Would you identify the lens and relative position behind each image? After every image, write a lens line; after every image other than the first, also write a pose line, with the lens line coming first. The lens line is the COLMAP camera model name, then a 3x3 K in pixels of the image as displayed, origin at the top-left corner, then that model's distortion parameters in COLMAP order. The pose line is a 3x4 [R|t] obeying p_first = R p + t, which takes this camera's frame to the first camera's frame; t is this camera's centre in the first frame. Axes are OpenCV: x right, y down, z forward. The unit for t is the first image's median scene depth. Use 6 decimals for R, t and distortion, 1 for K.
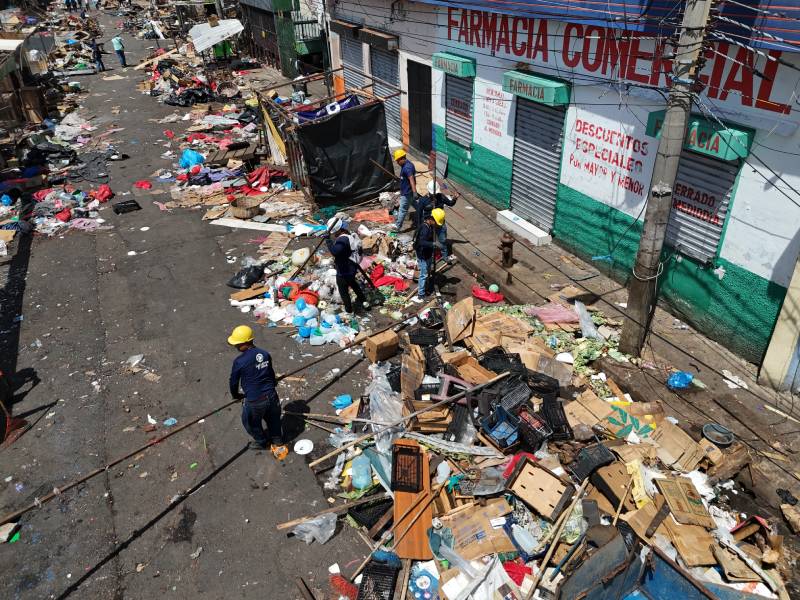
lens RADIAL K [[591.6, 0, 403.4], [0, 591.6, 297.7], [0, 0, 1]] dist [0.070186, -0.062685]
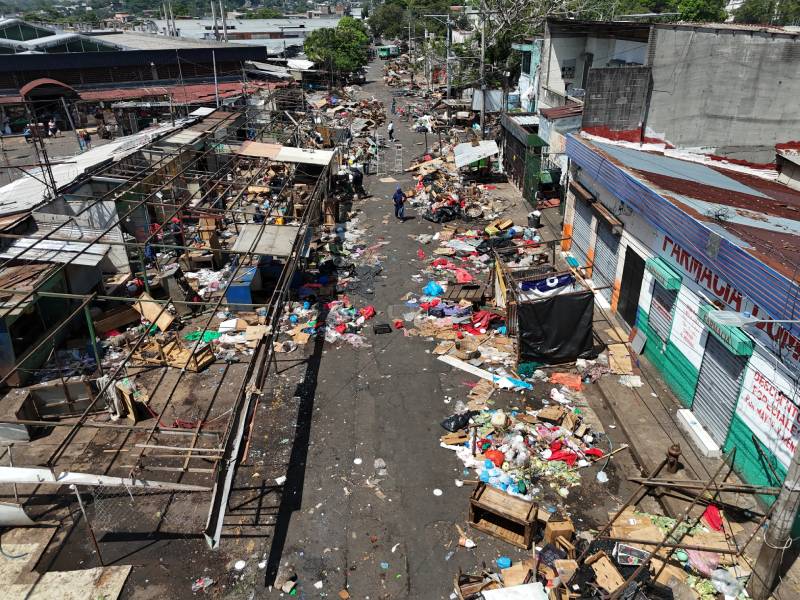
lens RADIAL K [[591.6, 0, 403.4], [0, 591.6, 297.7], [0, 0, 1]] dist [0.070186, -0.062685]
pose [[0.921721, 0.188848, -0.338773, 0.019675], [-0.216134, 0.975356, -0.044340, -0.167313], [0.322051, 0.114090, 0.939823, -0.238986]]
